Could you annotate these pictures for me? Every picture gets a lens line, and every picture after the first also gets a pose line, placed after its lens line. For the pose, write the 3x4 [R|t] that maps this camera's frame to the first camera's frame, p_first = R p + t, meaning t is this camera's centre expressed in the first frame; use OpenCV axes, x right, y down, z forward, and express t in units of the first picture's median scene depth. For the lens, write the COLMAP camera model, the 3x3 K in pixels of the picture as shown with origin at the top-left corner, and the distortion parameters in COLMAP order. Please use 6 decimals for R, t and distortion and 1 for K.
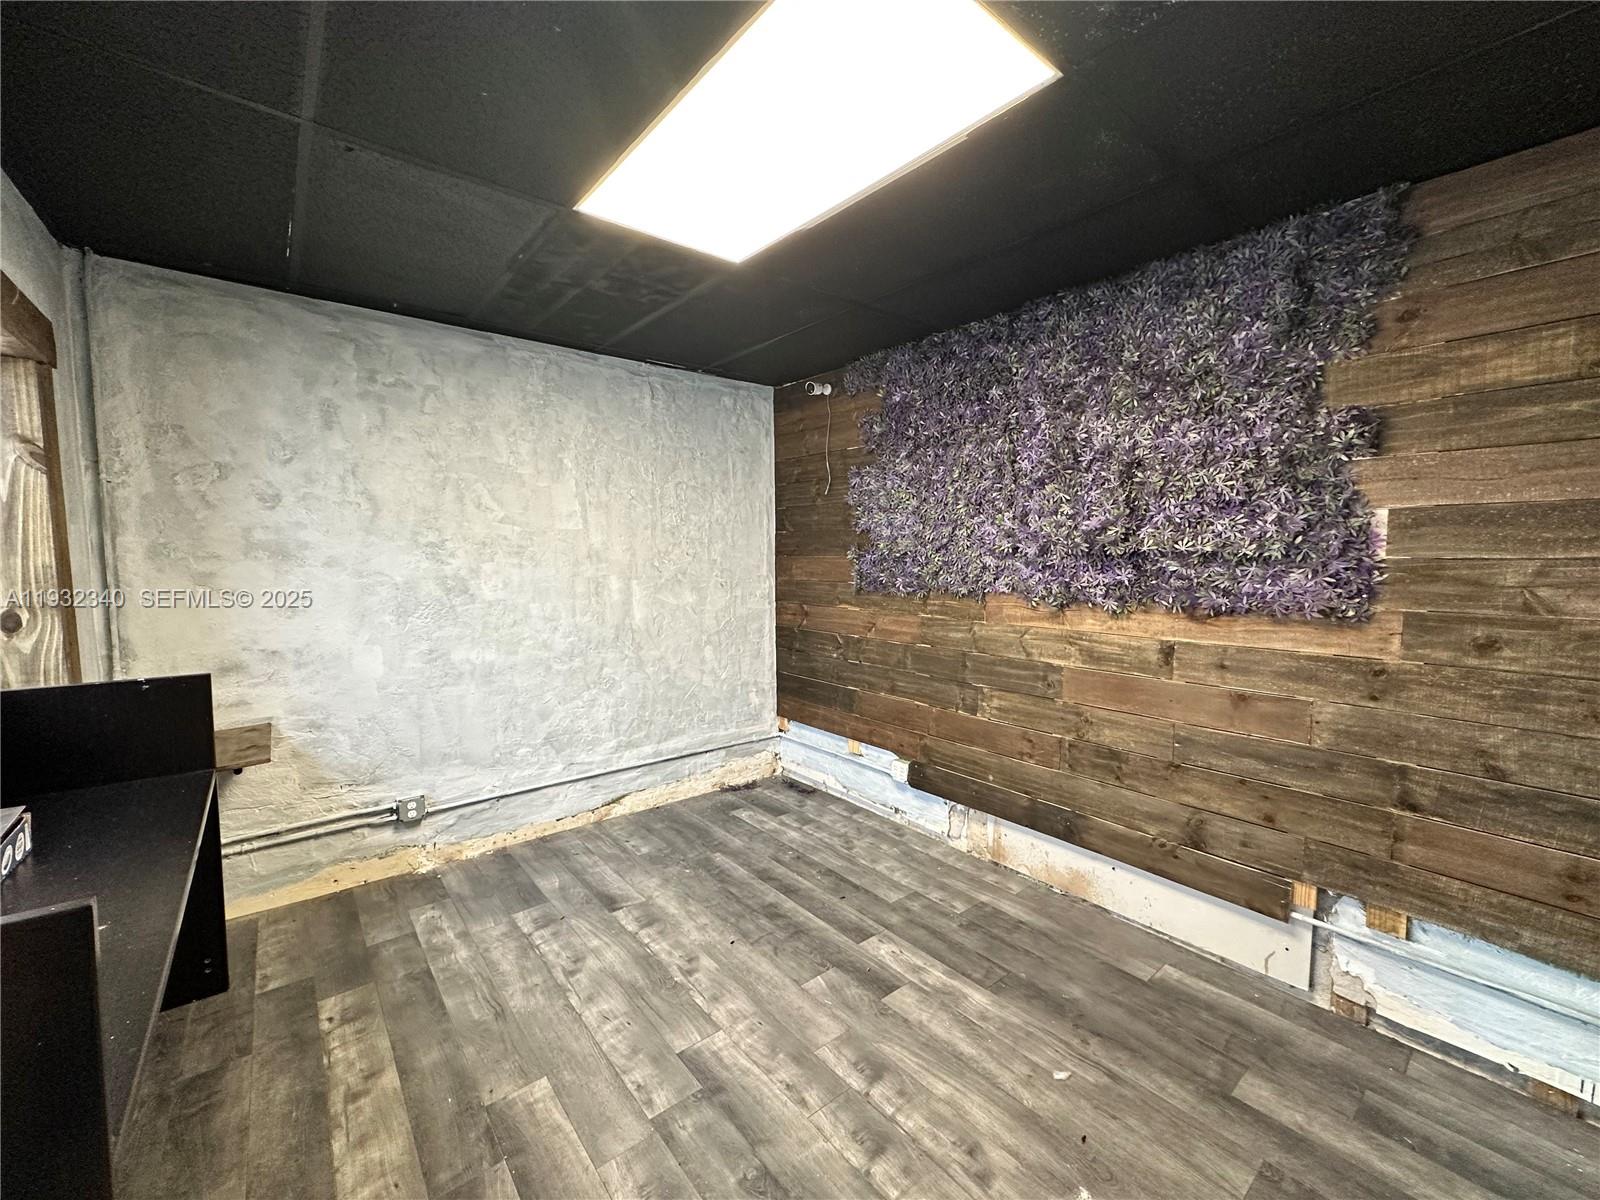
lens RADIAL K [[635.7, 0, 799.8], [0, 635.7, 604.5], [0, 0, 1]] dist [0.000217, -0.000073]
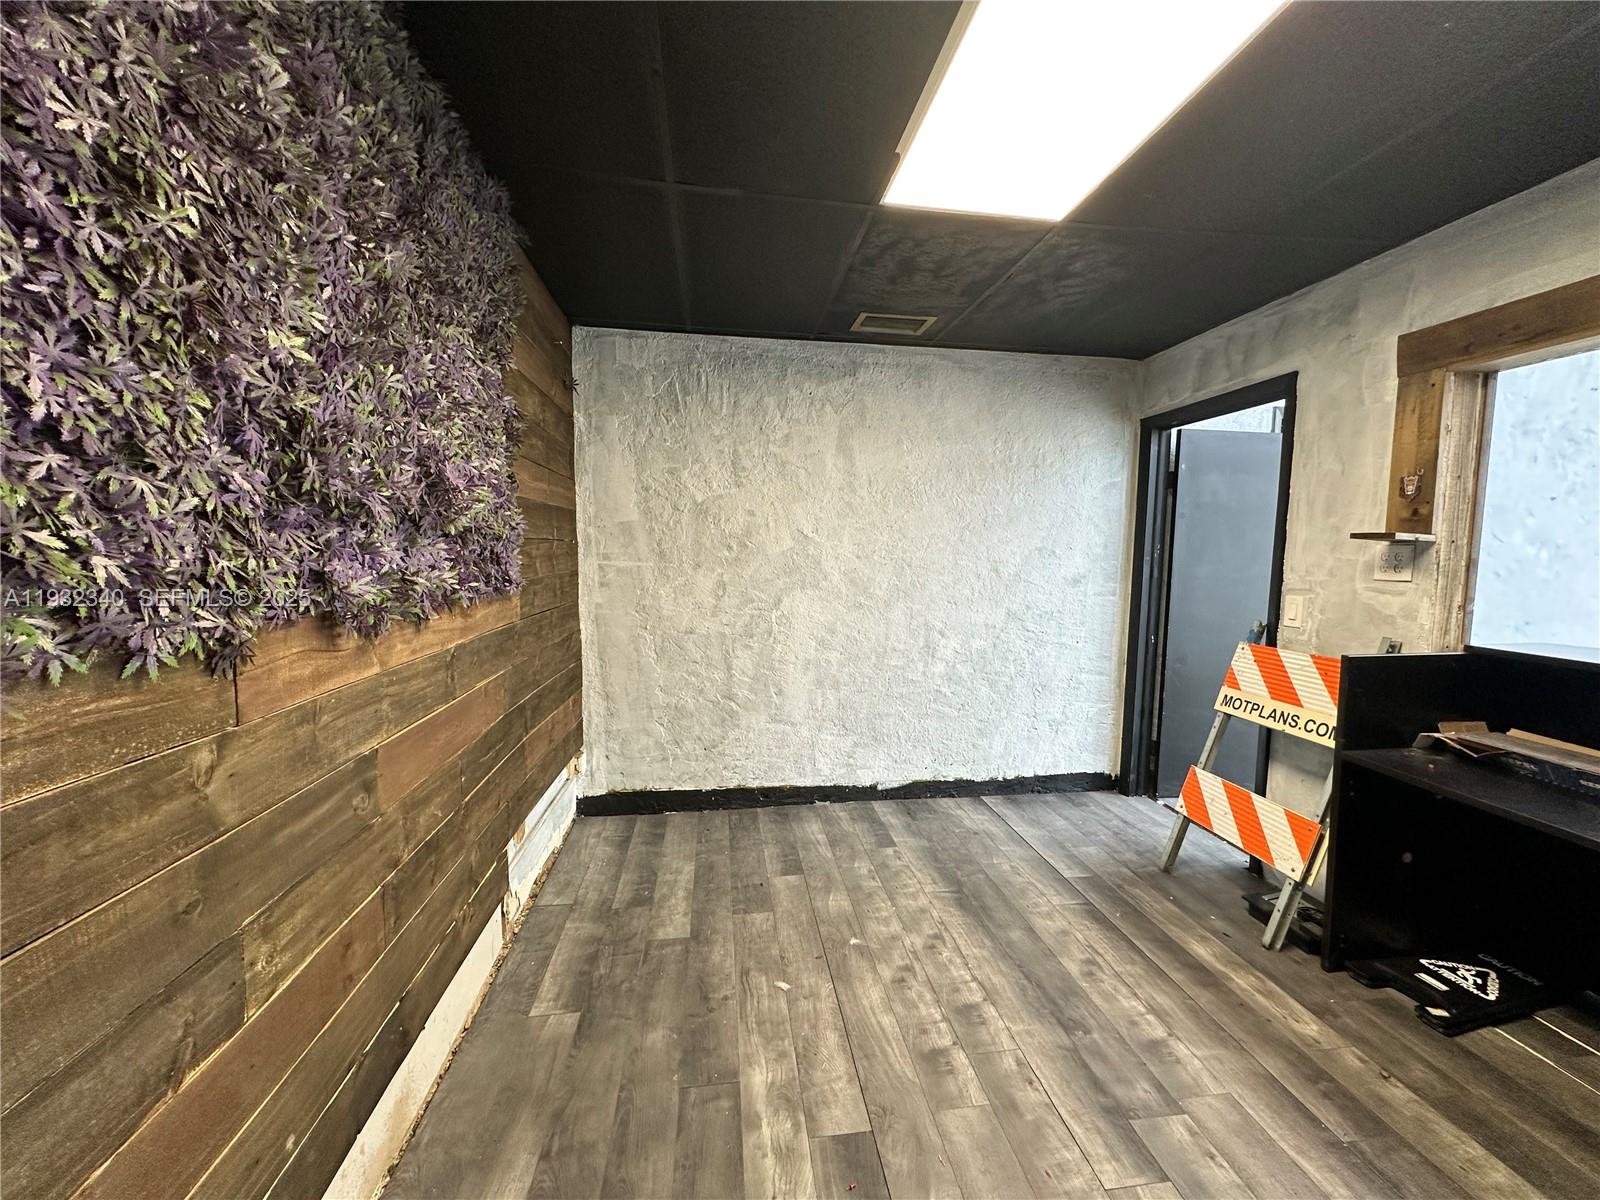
lens RADIAL K [[635.7, 0, 799.8], [0, 635.7, 604.5], [0, 0, 1]] dist [0.000217, -0.000073]
pose [[-0.844667, -0.055201, 0.532438, -0.186646], [0.032248, 0.987615, 0.153550, -0.117684], [-0.534320, 0.146869, -0.832425, 1.789448]]
